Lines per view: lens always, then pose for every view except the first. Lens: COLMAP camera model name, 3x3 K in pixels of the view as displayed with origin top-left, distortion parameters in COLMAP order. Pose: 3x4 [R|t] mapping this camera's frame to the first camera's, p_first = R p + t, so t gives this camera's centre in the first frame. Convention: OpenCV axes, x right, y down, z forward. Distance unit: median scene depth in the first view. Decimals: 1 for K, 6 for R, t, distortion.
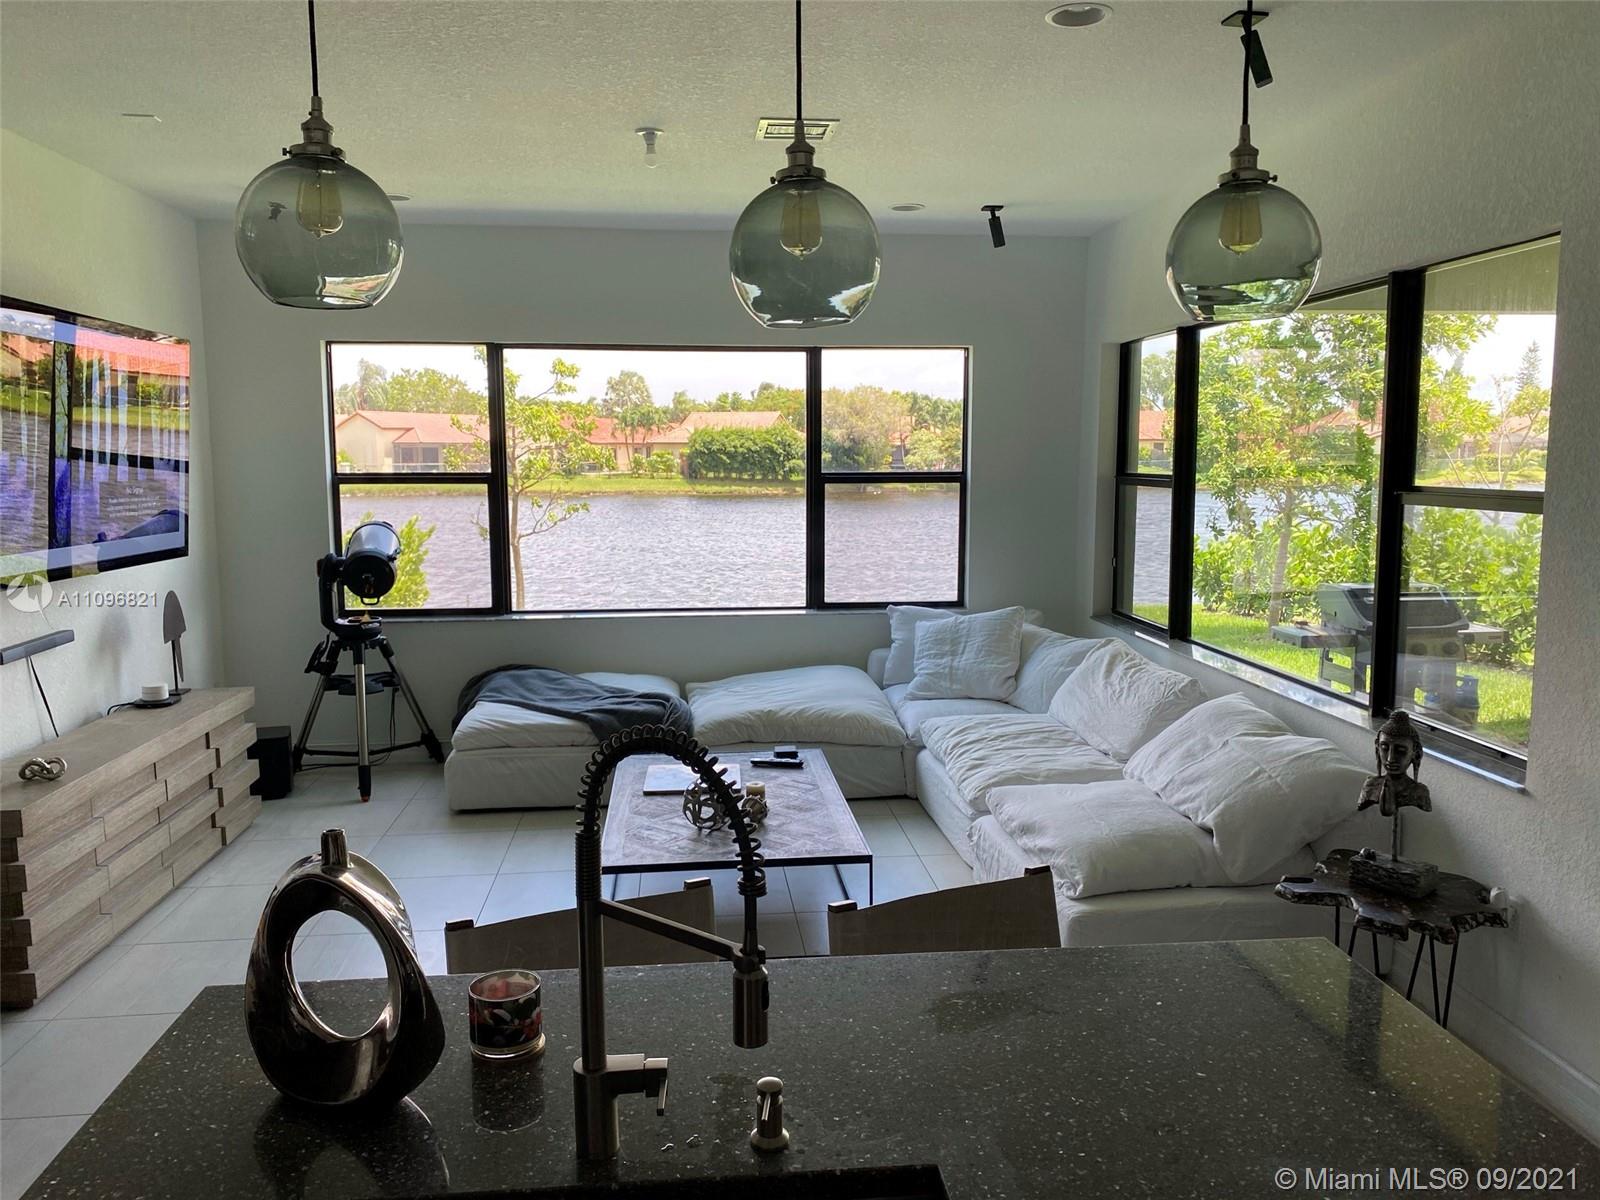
lens RADIAL K [[1200.1, 0, 800.0], [0, 1200.1, 600.0], [0, 0, 1]] dist [0.178104, -0.419813]
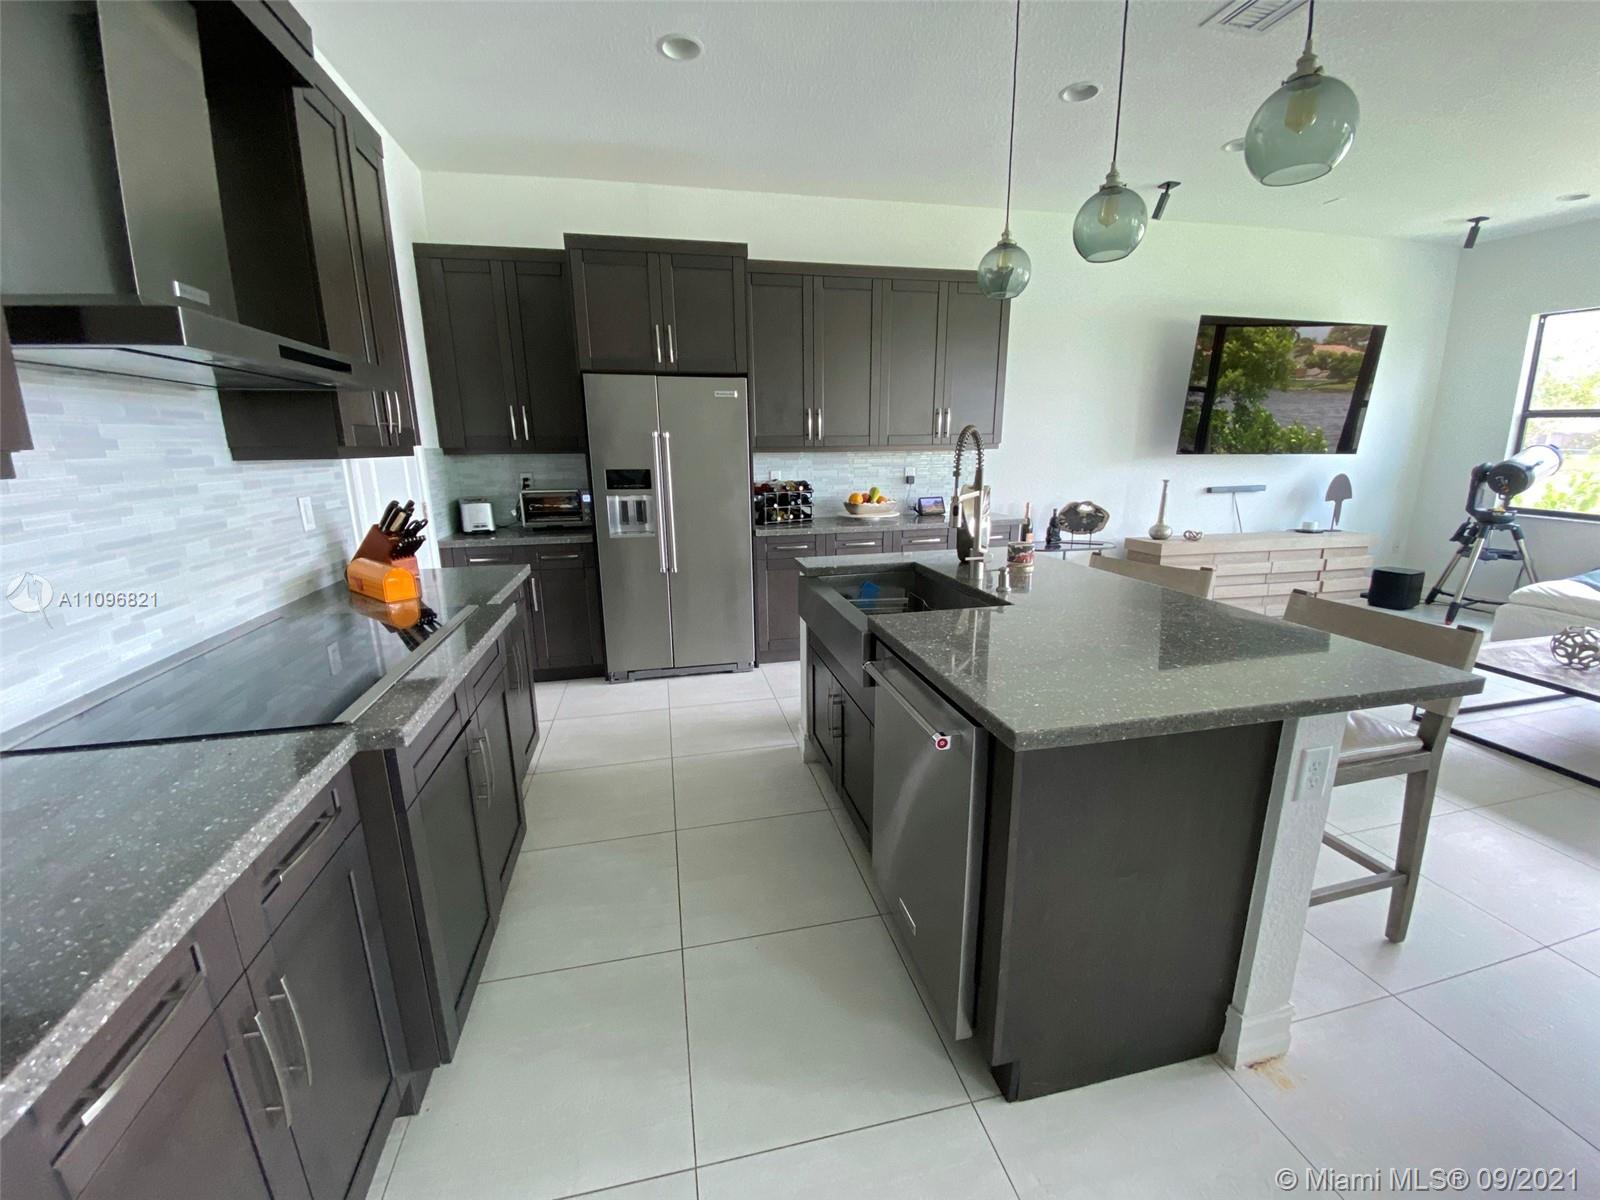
lens RADIAL K [[646.8, 0, 798.7], [0, 646.8, 594.8], [0, 0, 1]] dist [0.027428, -0.026776]
pose [[0.119431, 0.225086, -0.966991, 0.291368], [-0.113576, 0.970666, 0.211914, 0.044482], [0.986325, 0.084518, 0.141492, 0.074937]]
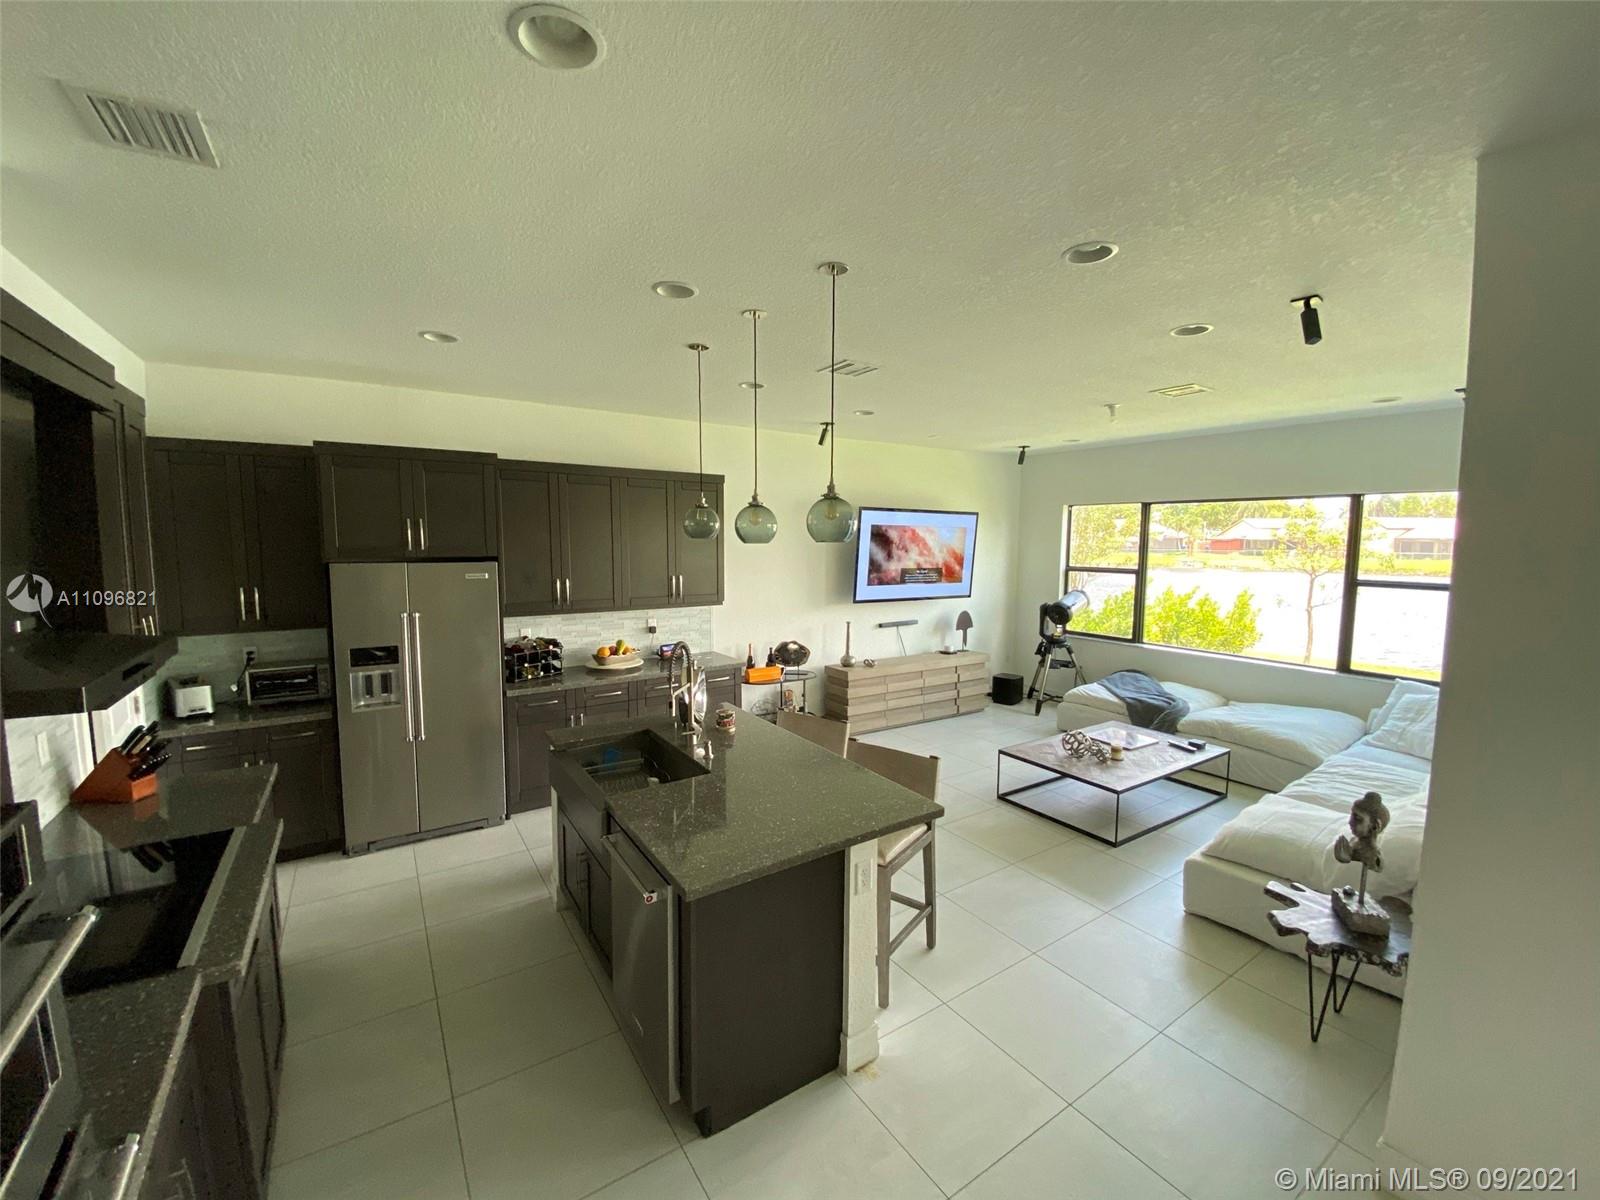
lens RADIAL K [[646.8, 0, 798.7], [0, 646.8, 594.8], [0, 0, 1]] dist [0.027428, -0.026776]
pose [[0.469023, 0.084153, -0.879167, 0.407291], [-0.117421, 0.992555, 0.032364, -0.035432], [0.875345, 0.088054, 0.475413, 0.052252]]
